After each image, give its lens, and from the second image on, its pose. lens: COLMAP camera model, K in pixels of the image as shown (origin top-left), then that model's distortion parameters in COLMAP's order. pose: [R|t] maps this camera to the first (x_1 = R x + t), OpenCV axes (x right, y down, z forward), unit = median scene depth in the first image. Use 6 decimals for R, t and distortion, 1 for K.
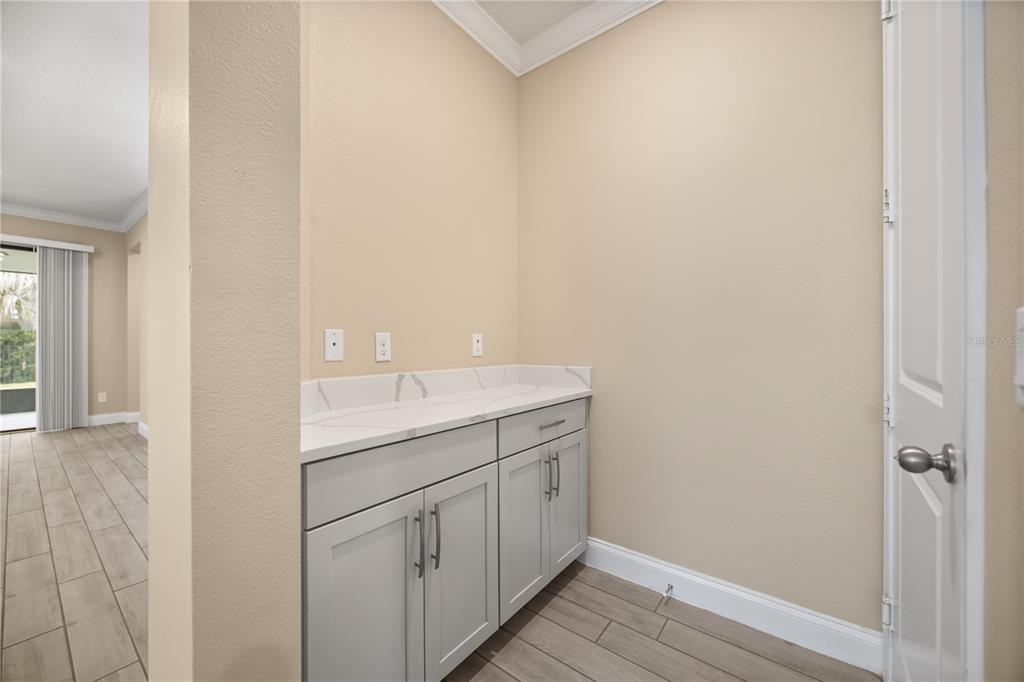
lens RADIAL K [[394.1, 0, 514.9], [0, 394.1, 339.7], [0, 0, 1]] dist [-0.000670, 0.000186]
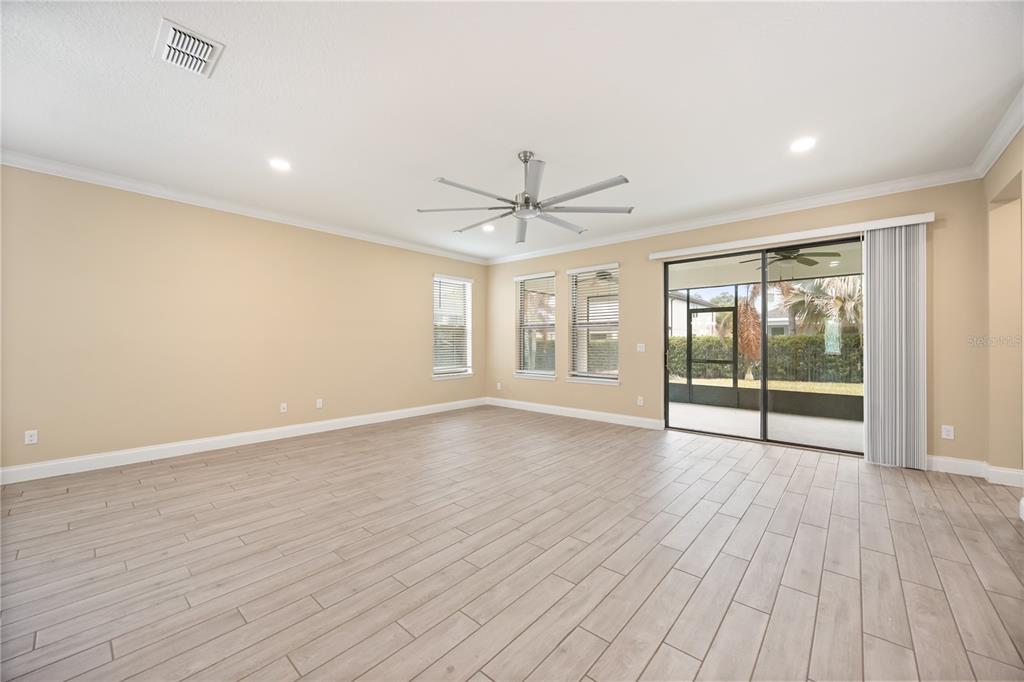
lens RADIAL K [[394.1, 0, 514.5], [0, 394.1, 339.4], [0, 0, 1]] dist [-0.000670, 0.000186]
pose [[-0.047118, -0.003389, -0.998884, -0.331700], [0.000733, 0.999994, -0.003428, -0.010928], [0.998889, -0.000894, -0.047115, 0.285653]]
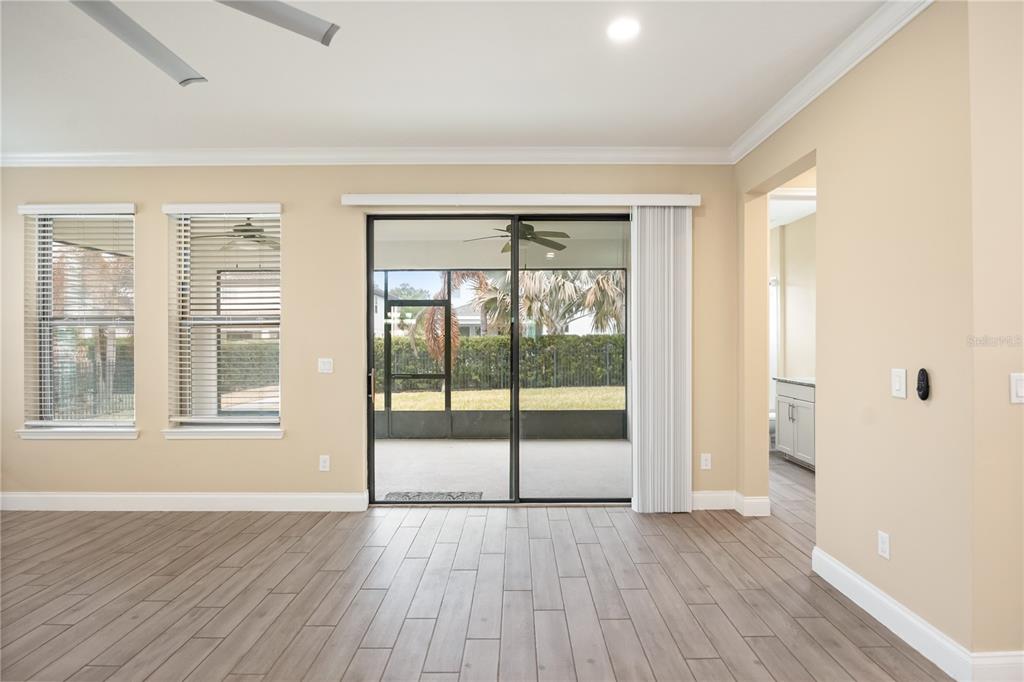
lens RADIAL K [[503.7, 0, 519.3], [0, 503.7, 341.9], [0, 0, 1]] dist [-0.011437, -0.000595]
pose [[0.622443, 0.001636, -0.782664, -0.642396], [0.002255, 0.999990, 0.003883, -0.028293], [0.782662, -0.004182, 0.622433, 0.337530]]
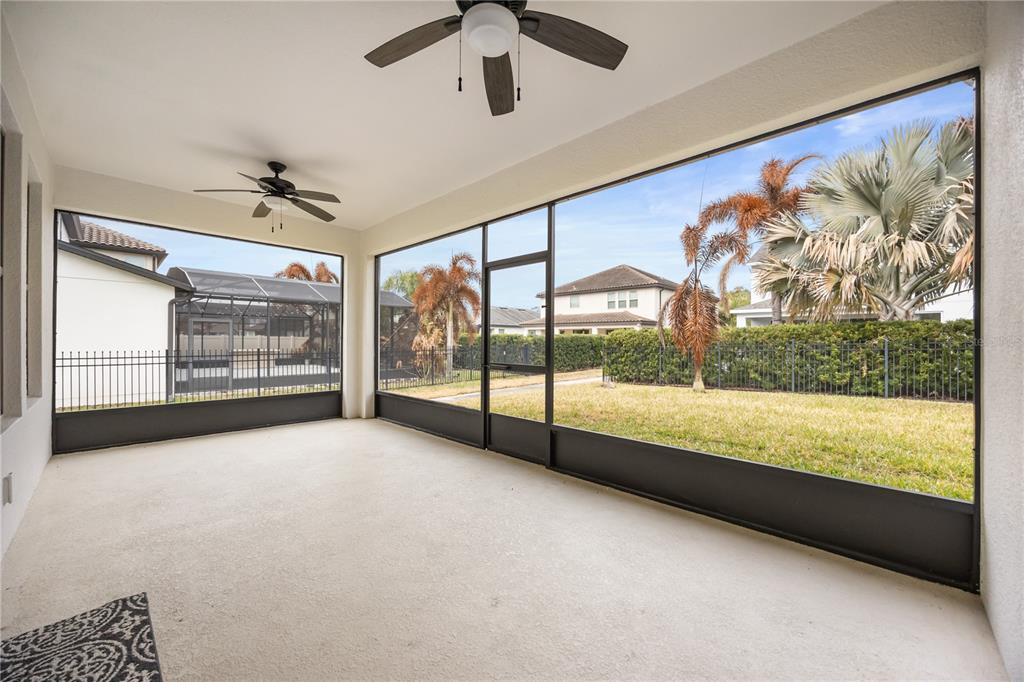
lens RADIAL K [[394.1, 0, 512.6], [0, 394.1, 342.7], [0, 0, 1]] dist [-0.000670, 0.000186]
pose [[-0.117155, -0.000507, -0.993113, -1.089560], [-0.002847, 0.999996, -0.000174, 0.038353], [0.993110, 0.002807, -0.117156, 1.067580]]
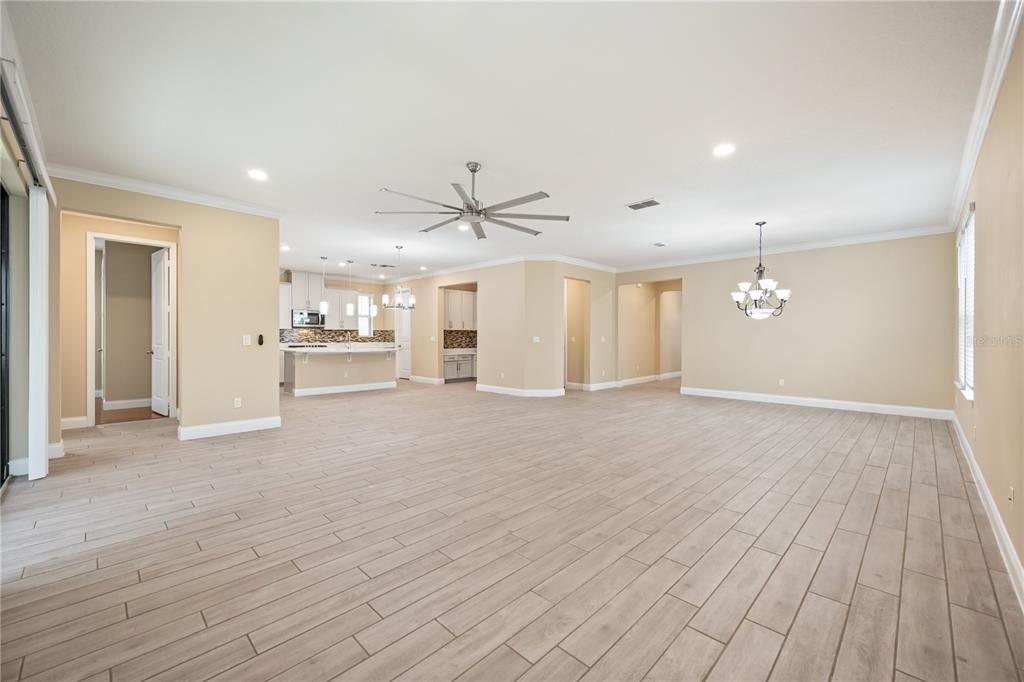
lens RADIAL K [[421.6, 0, 514.1], [0, 421.6, 339.3], [0, 0, 1]] dist [0.003101, 0.000311]
pose [[0.113987, -0.003899, 0.993475, -1.644496], [-0.005100, 0.999977, 0.004509, -0.003231], [-0.993469, -0.005580, 0.113964, 0.122039]]
